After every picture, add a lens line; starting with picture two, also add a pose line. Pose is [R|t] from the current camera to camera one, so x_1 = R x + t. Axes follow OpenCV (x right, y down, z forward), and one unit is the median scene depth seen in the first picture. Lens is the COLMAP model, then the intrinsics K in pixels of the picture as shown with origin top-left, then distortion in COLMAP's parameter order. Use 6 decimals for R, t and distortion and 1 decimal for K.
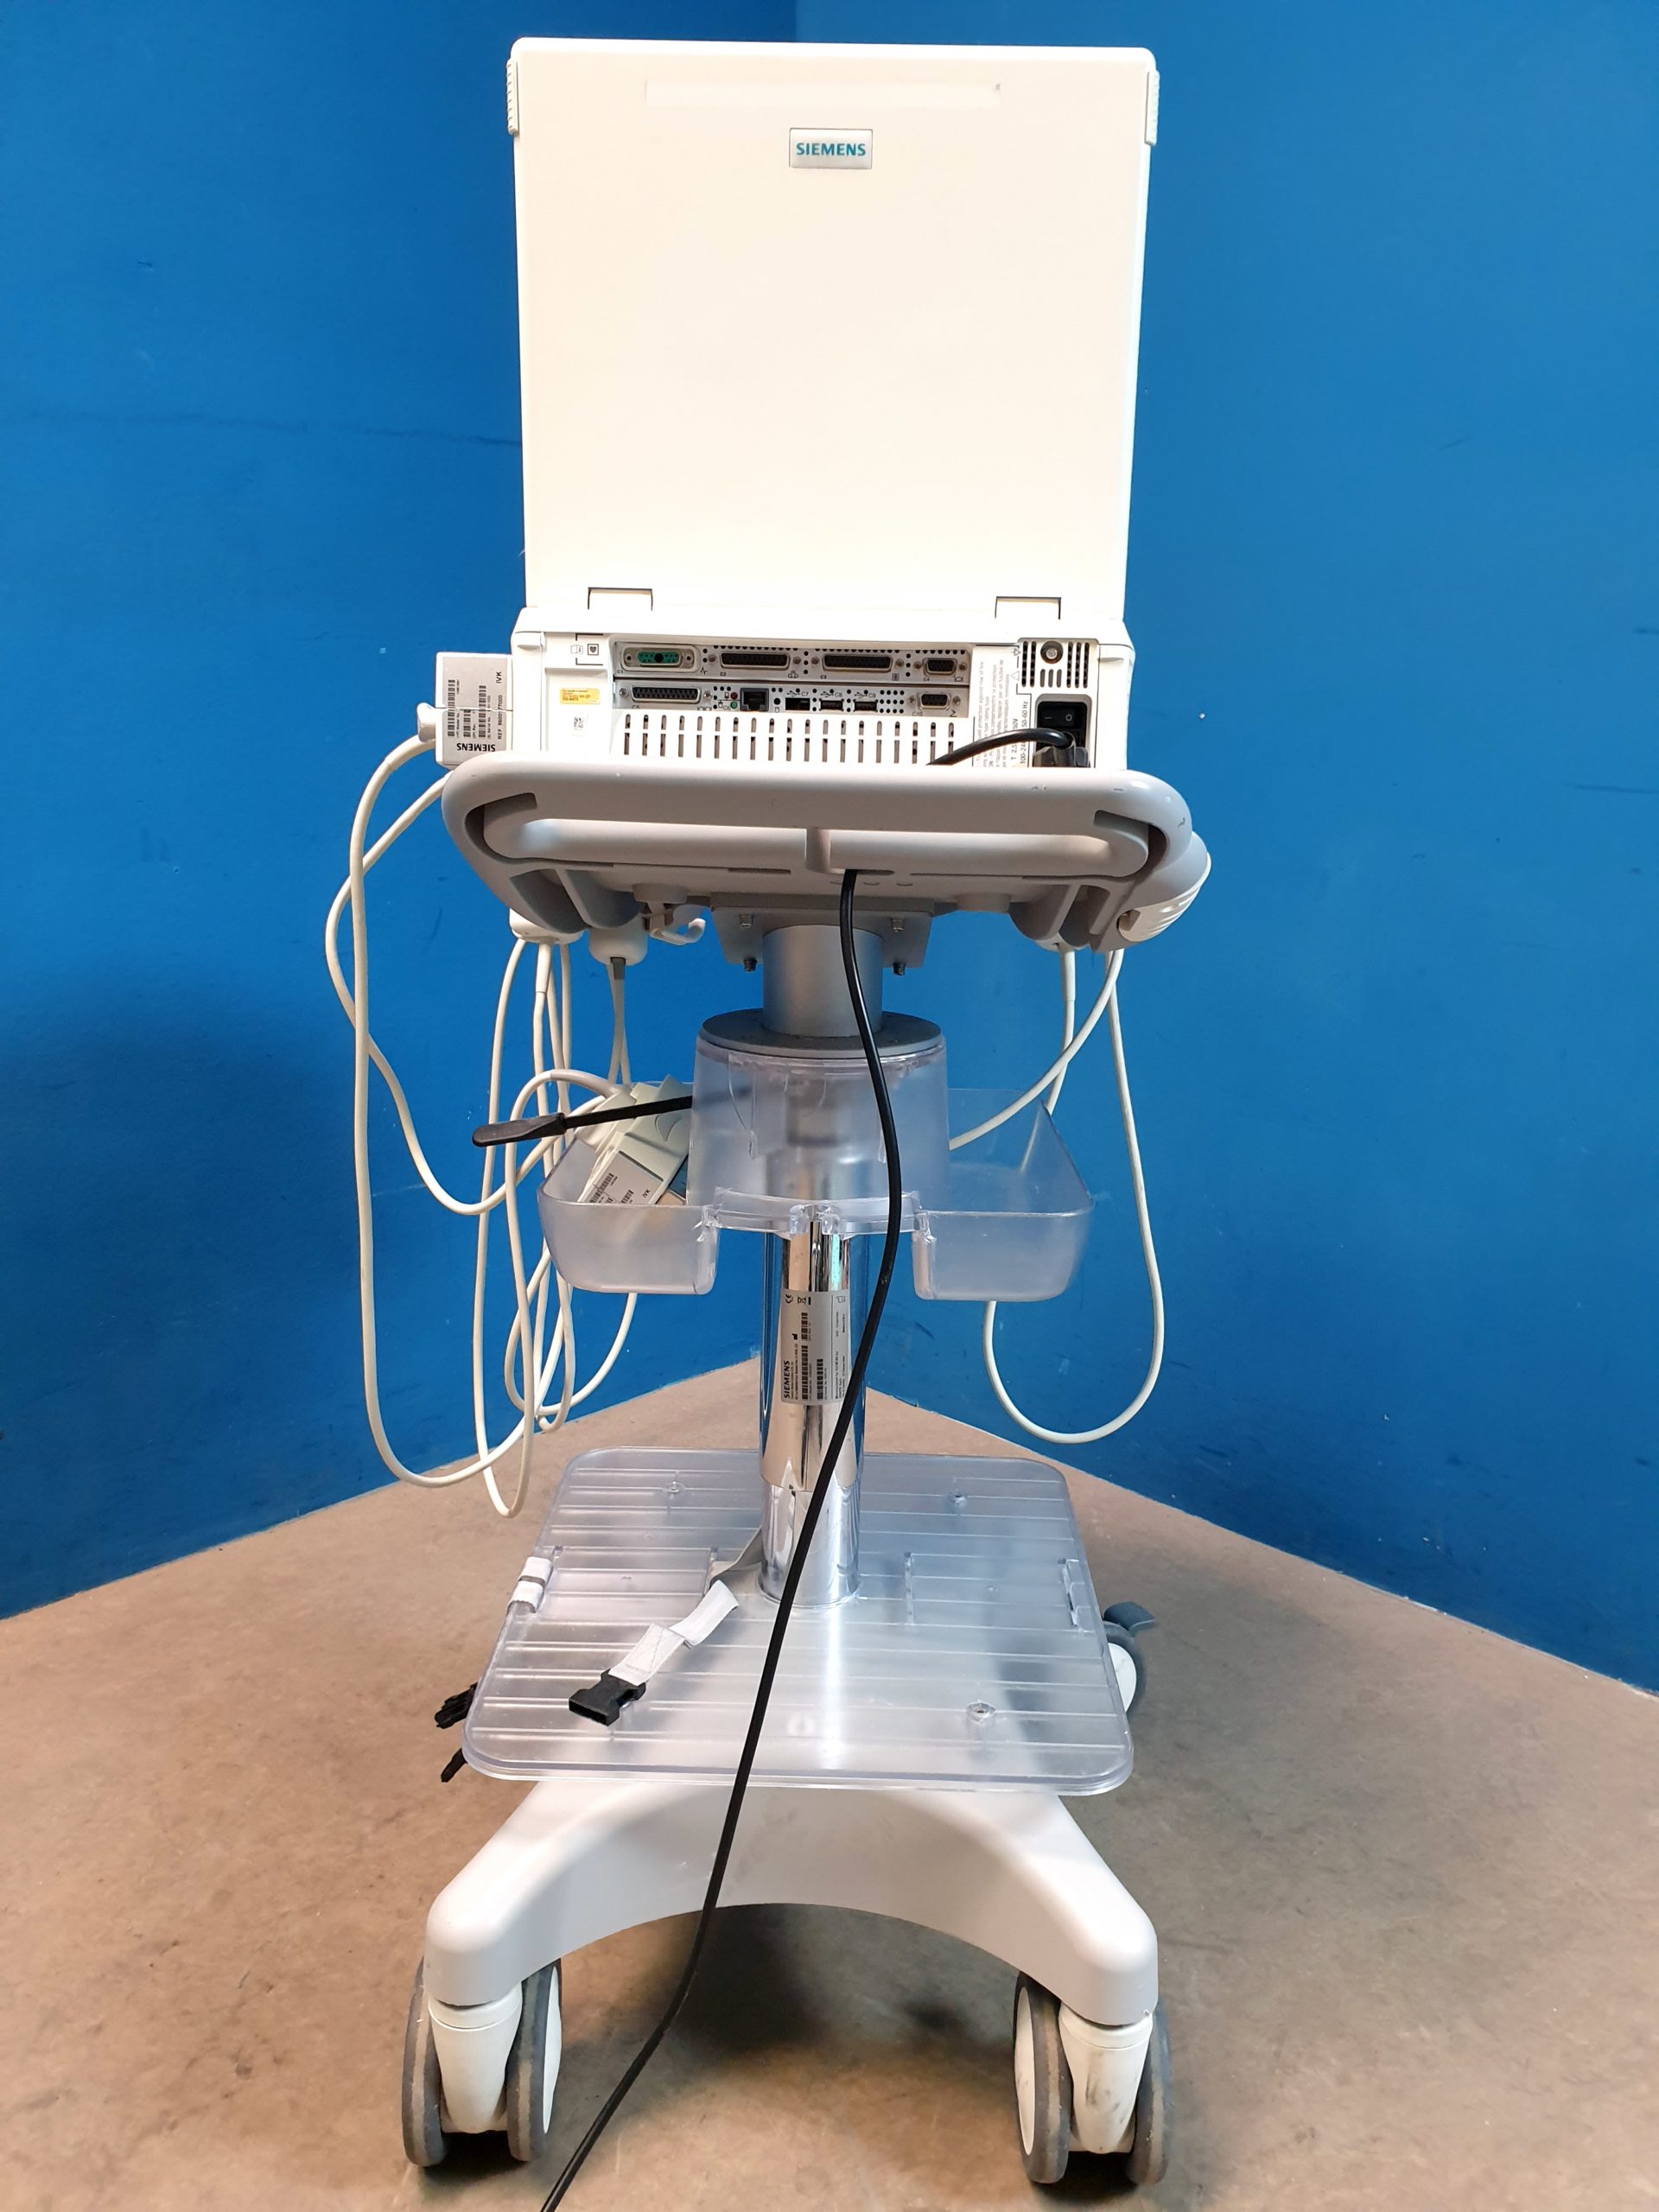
lens RADIAL K [[1701.1, 0, 829.5], [0, 1701.1, 1106.0], [0, 0, 1]] dist [-0.006340, -0.013144]
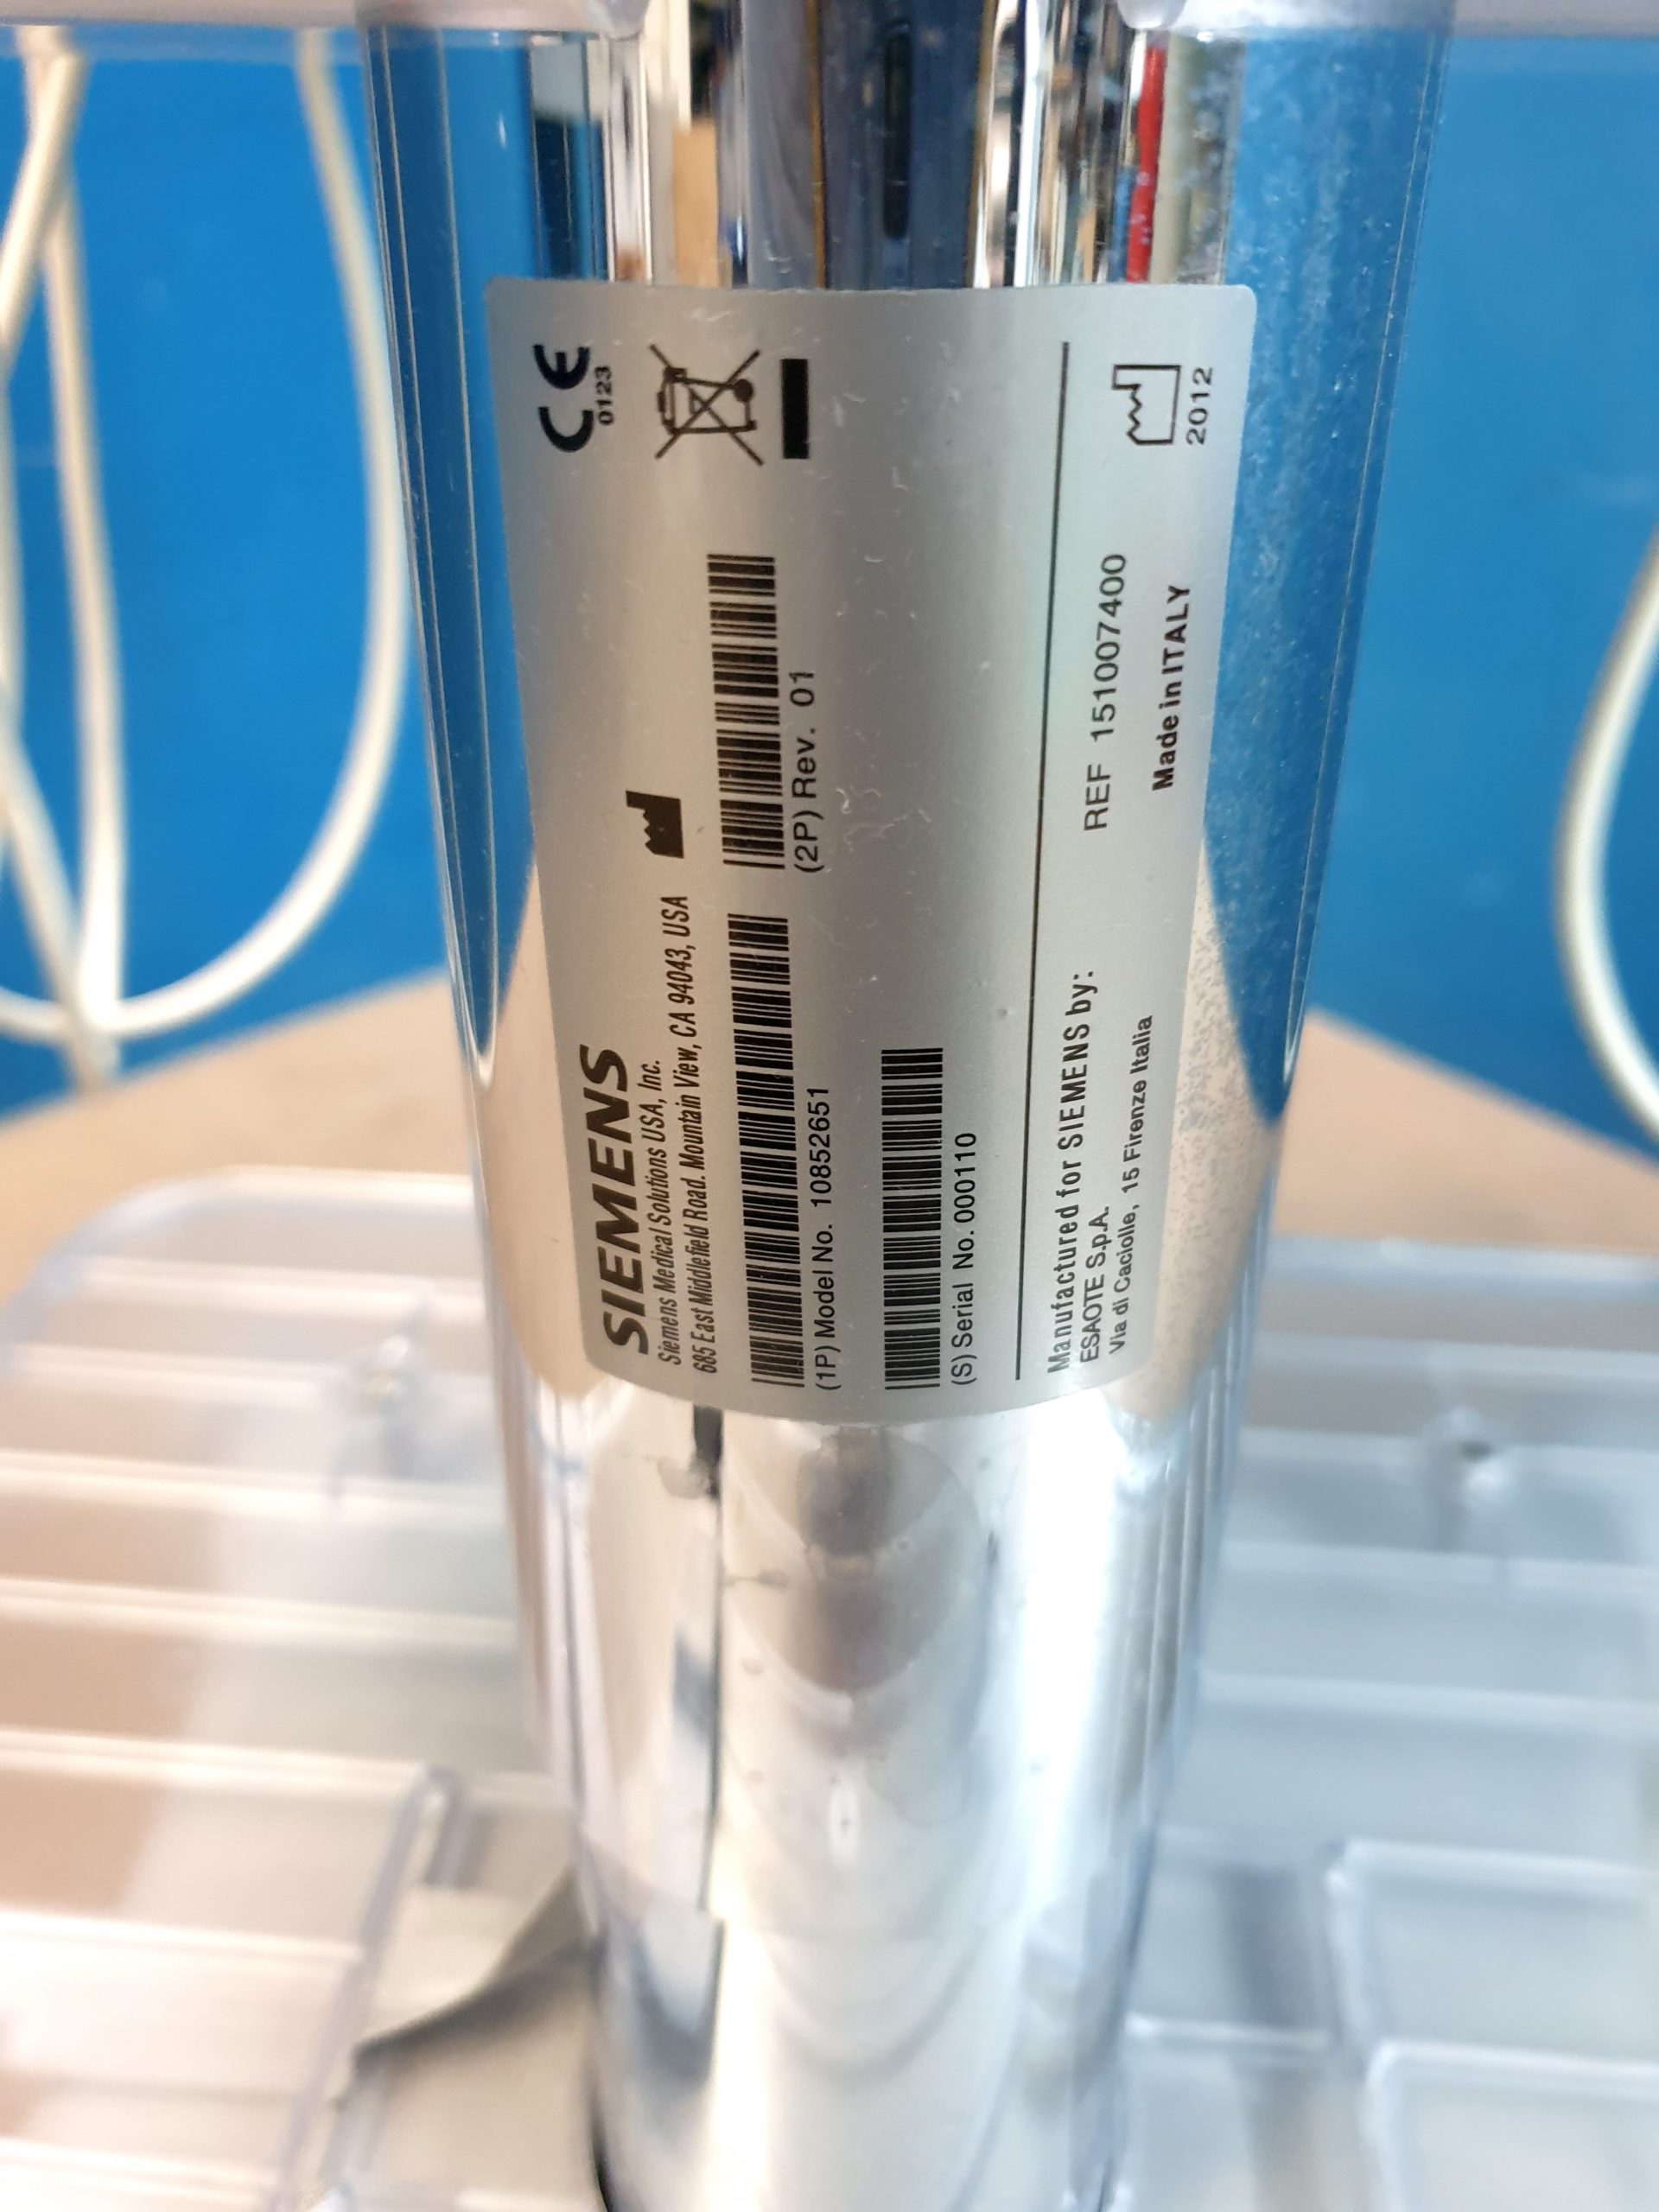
lens RADIAL K [[1701.1, 0, 829.5], [0, 1701.1, 1106.0], [0, 0, 1]] dist [-0.006340, -0.013144]
pose [[0.995949, 0.031684, -0.084152, -0.001926], [-0.004784, 0.953209, 0.302273, 0.121160], [0.089792, -0.300646, 0.949500, 0.901088]]
